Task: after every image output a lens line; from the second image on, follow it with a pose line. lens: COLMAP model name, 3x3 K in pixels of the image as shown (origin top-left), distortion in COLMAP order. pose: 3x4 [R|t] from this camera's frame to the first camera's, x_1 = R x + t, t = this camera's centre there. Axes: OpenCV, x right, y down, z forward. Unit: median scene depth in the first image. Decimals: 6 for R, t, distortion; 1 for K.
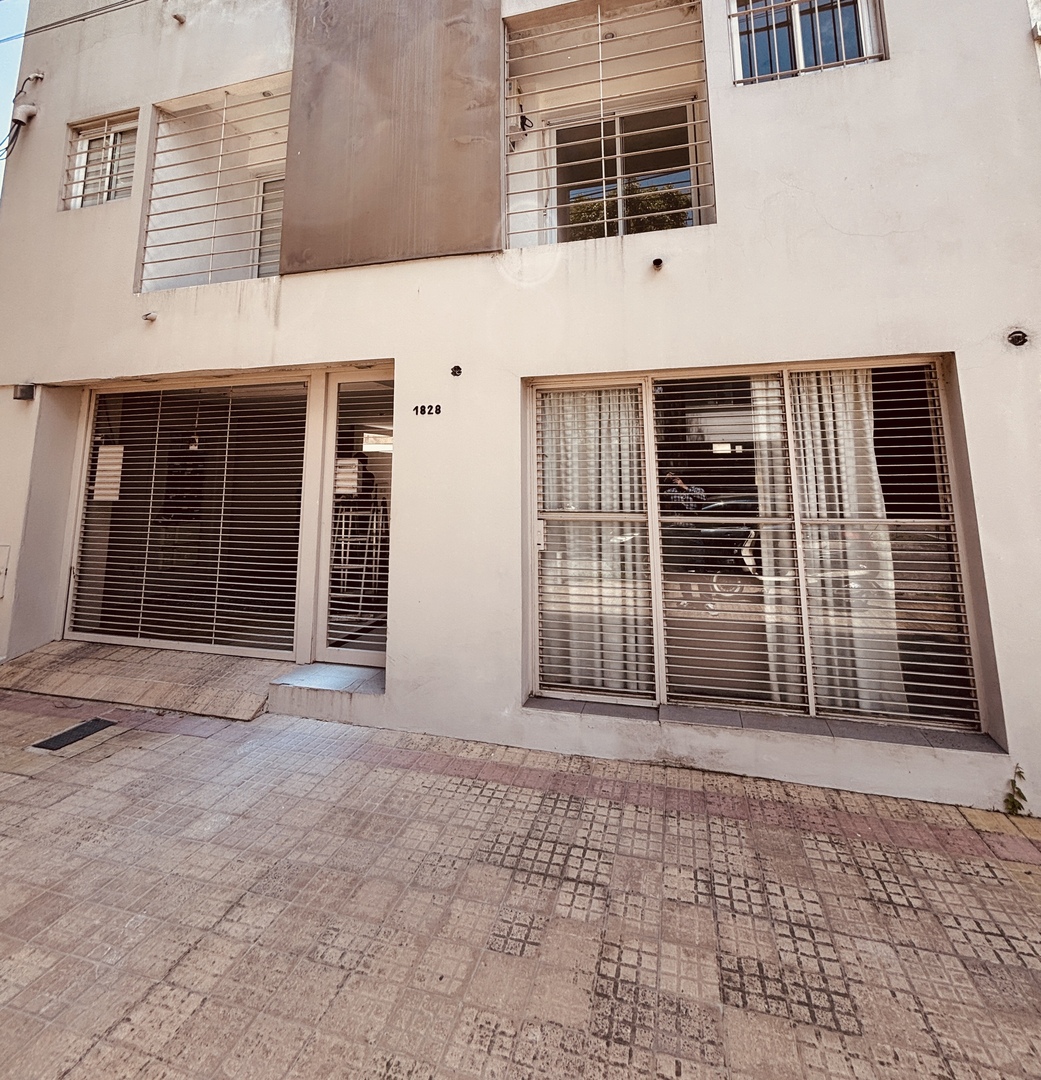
lens RADIAL K [[552.6, 0, 521.7], [0, 552.6, 387.8], [0, 0, 1]] dist [-0.001066, 0.000991]
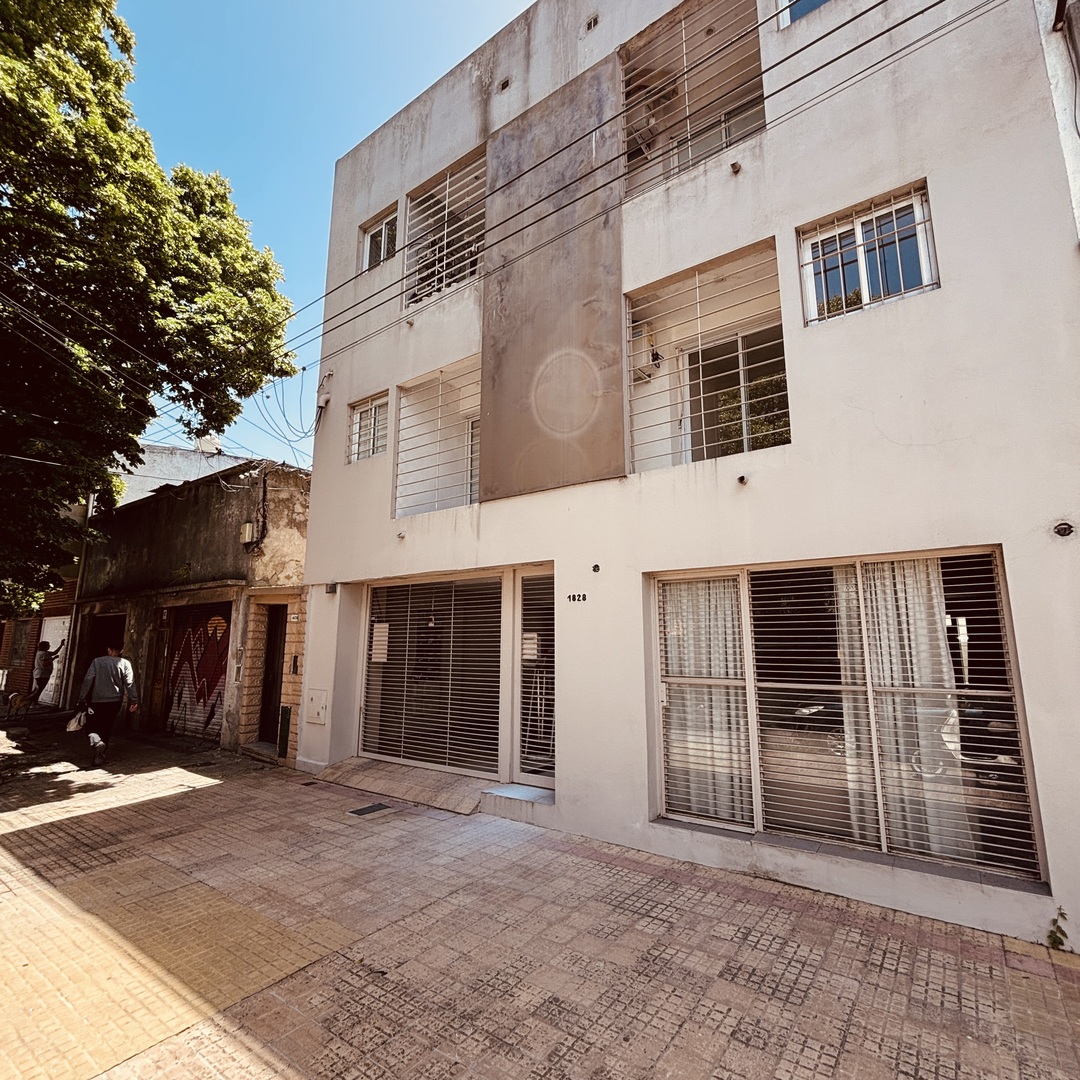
lens RADIAL K [[578.4, 0, 547.9], [0, 578.4, 540.7], [0, 0, 1]] dist [-0.001696, 0.001808]
pose [[0.939399, -0.051351, -0.338958, 0.275315], [0.044055, 0.998603, -0.029191, -0.069505], [0.339983, 0.012489, 0.940349, -0.397959]]
